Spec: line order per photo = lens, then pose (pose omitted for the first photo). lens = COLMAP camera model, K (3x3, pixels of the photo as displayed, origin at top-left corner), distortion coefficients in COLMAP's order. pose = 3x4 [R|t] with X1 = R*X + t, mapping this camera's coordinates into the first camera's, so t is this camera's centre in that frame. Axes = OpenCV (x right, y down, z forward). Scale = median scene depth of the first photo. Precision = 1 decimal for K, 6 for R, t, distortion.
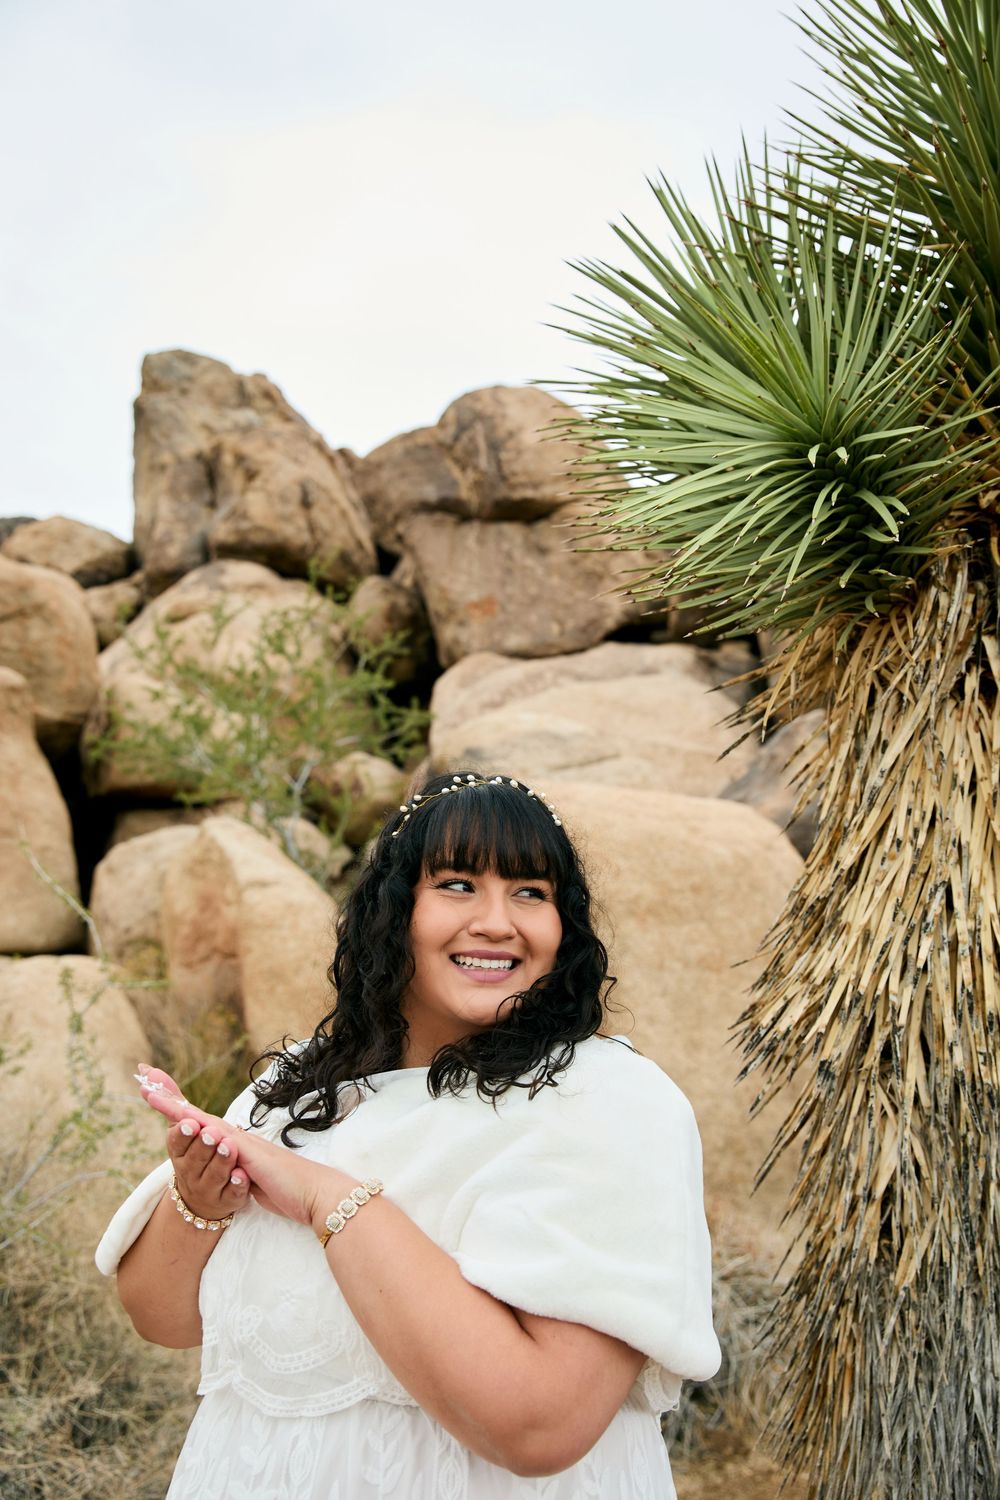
lens RADIAL K [[1511.4, 0, 505.3], [0, 1511.4, 746.3], [0, 0, 1]] dist [-0.061711, 0.000000]
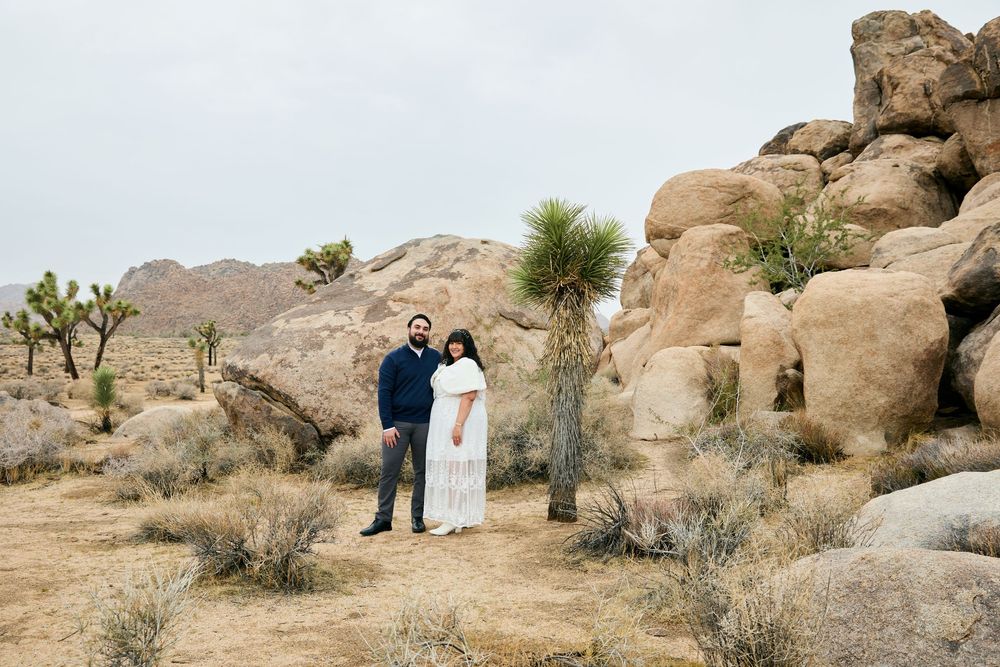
lens RADIAL K [[882.8, 0, 501.8], [0, 882.8, 338.6], [0, 0, 1]] dist [-0.010964, 0.034433]
pose [[0.713793, -0.039131, -0.699263, 0.300355], [0.132918, 0.987861, 0.080399, -0.027641], [0.687628, -0.150333, 0.710329, -0.214141]]
